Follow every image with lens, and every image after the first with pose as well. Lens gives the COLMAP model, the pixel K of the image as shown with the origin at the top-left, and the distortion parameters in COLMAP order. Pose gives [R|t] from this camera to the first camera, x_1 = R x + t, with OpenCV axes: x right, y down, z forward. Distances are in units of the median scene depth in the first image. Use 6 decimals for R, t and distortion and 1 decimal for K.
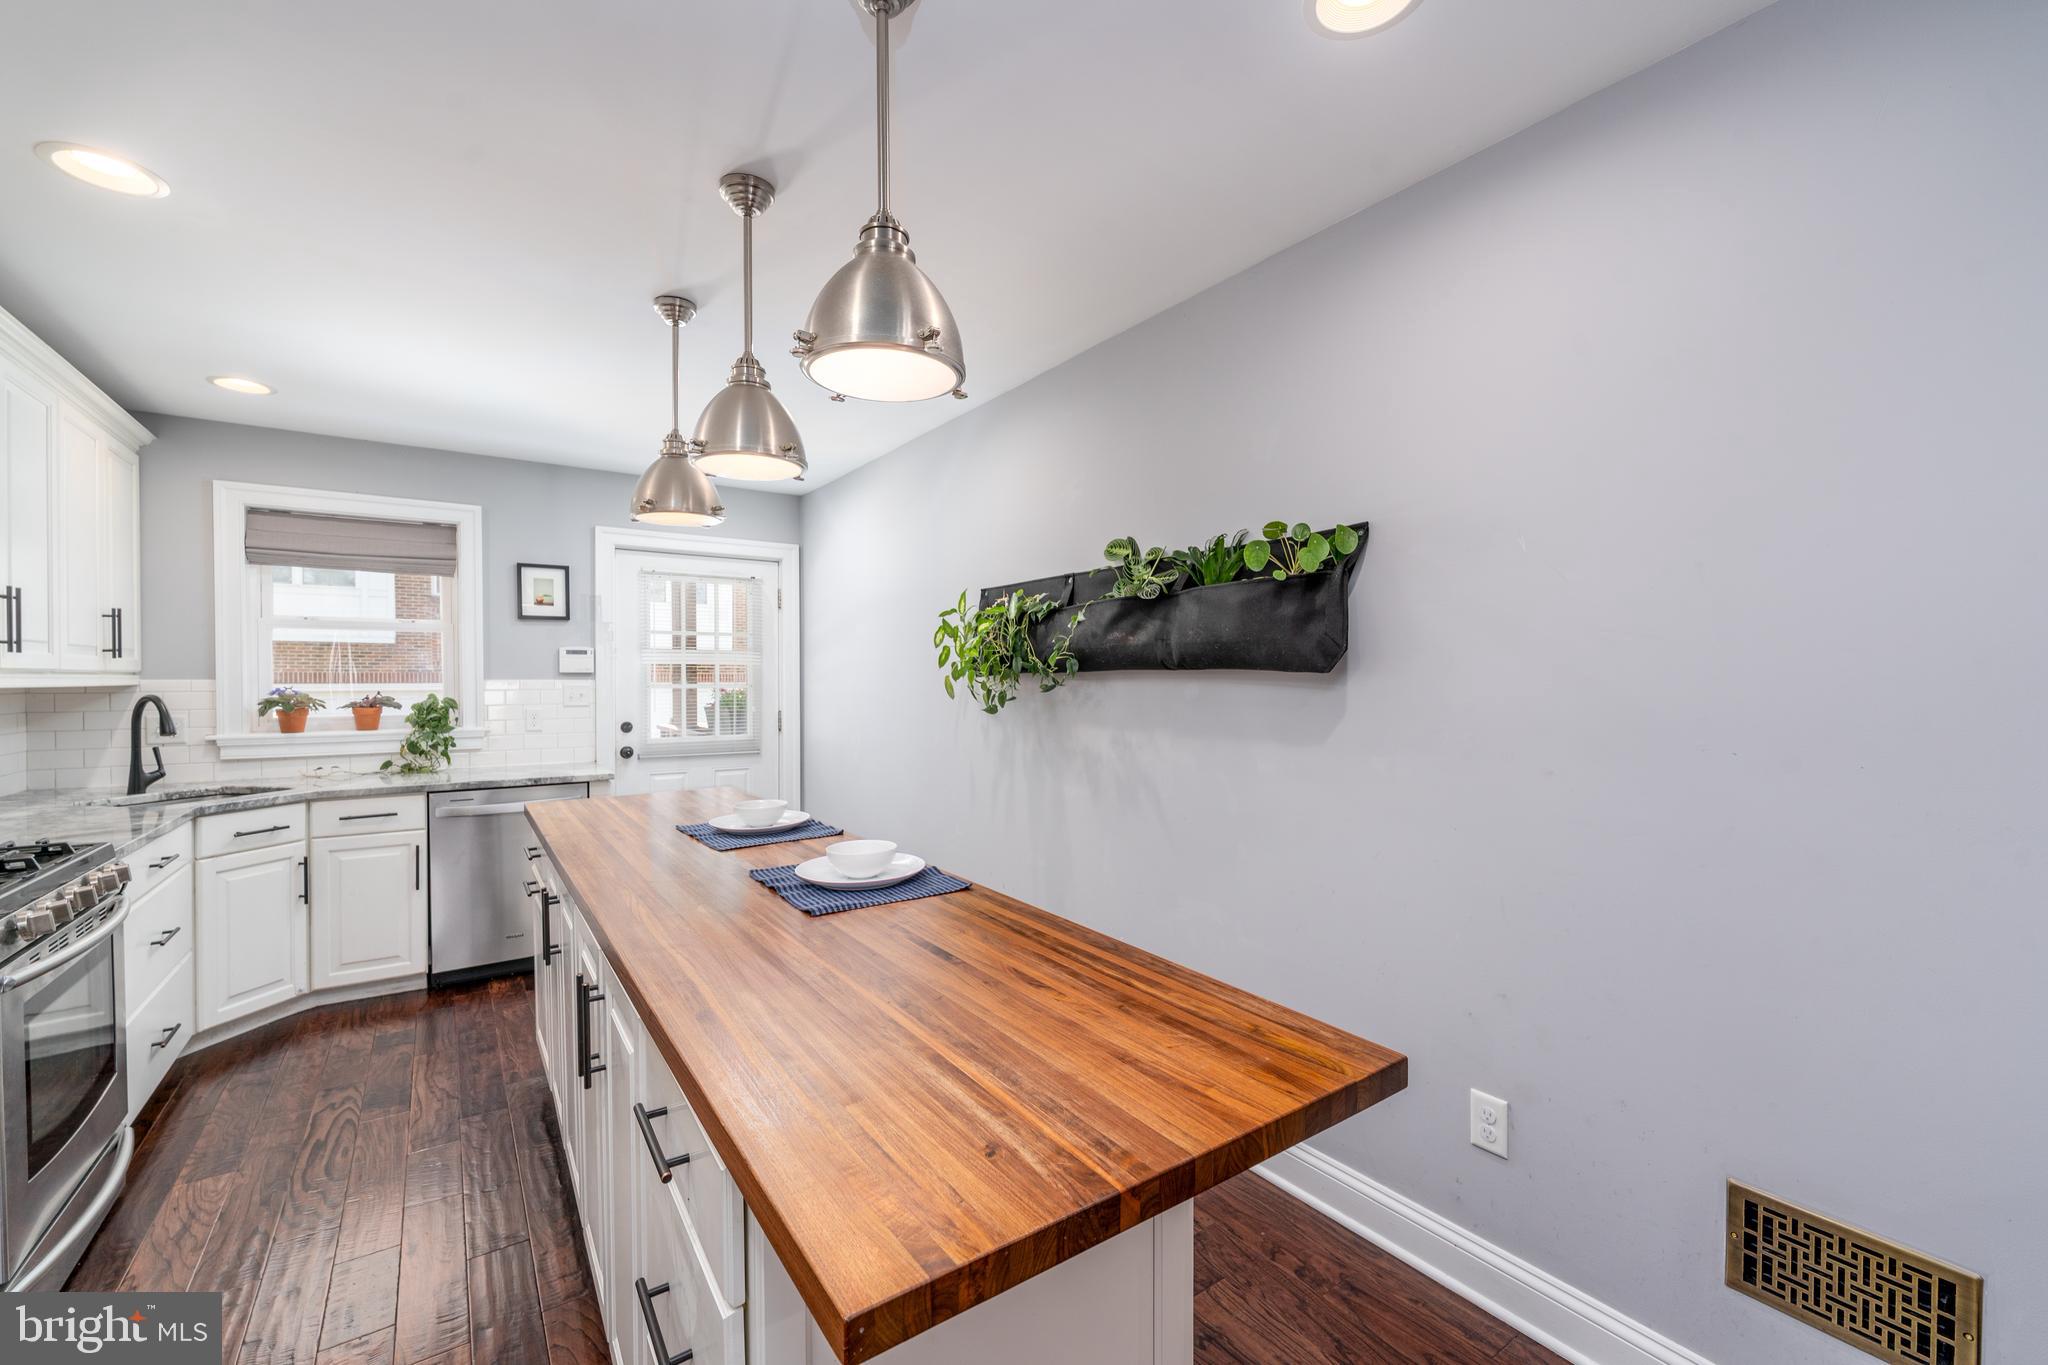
lens RADIAL K [[801.7, 0, 974.8], [0, 801.7, 688.9], [0, 0, 1]] dist [0.001298, -0.000232]
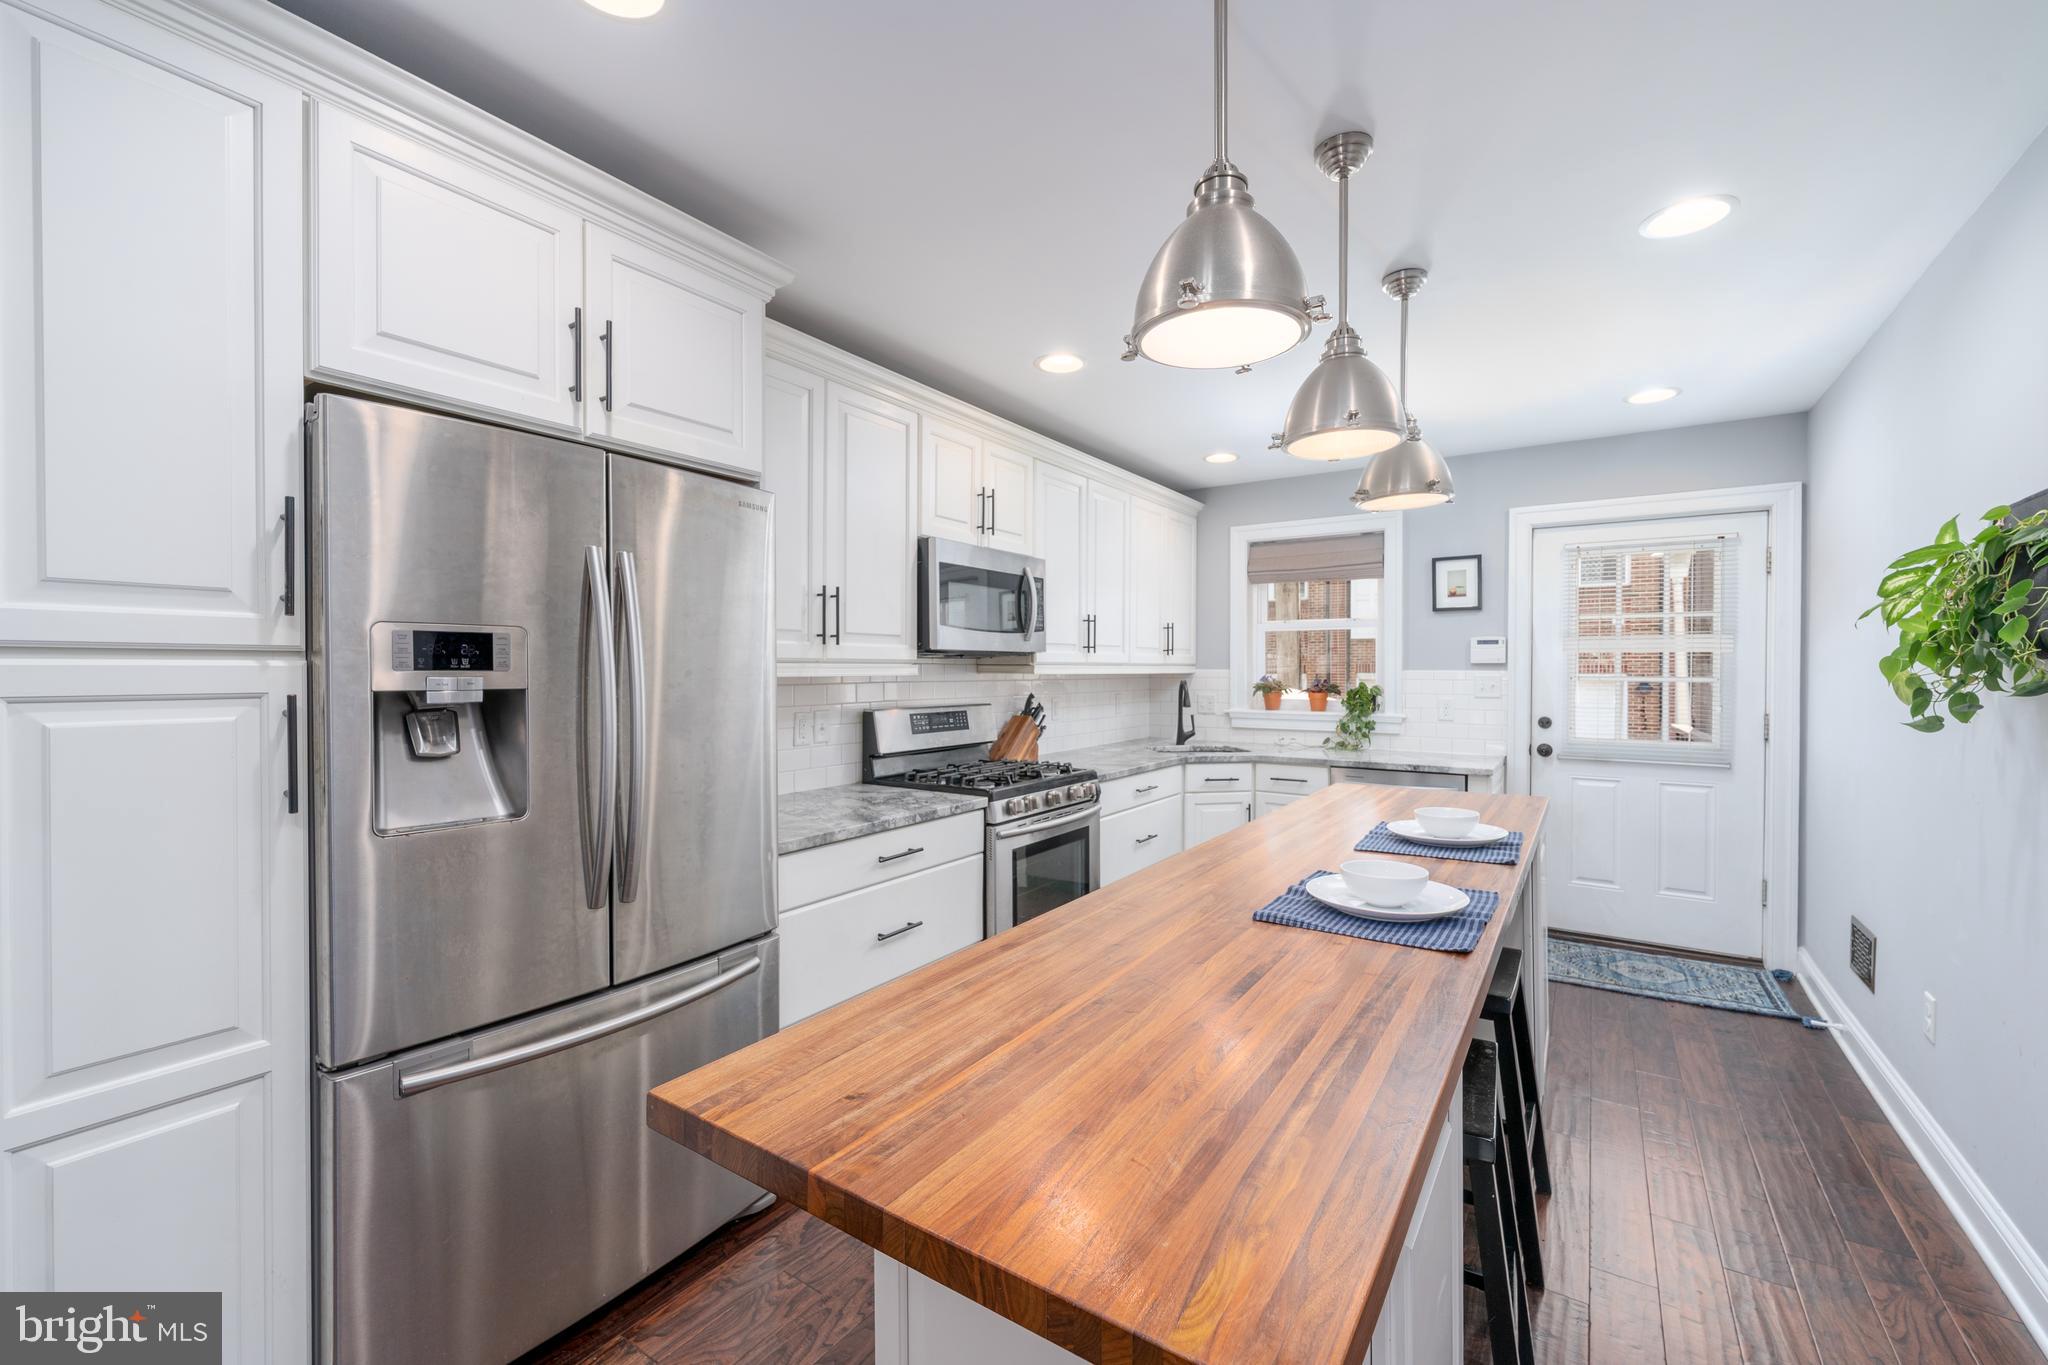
lens RADIAL K [[823.9, 0, 1089.5], [0, 823.9, 660.8], [0, 0, 1]] dist [0.000632, -0.000259]
pose [[0.420453, -0.007144, -0.907286, 0.281580], [-0.013983, 0.999799, -0.014353, -0.002495], [0.907206, 0.018721, 0.420269, 0.191148]]
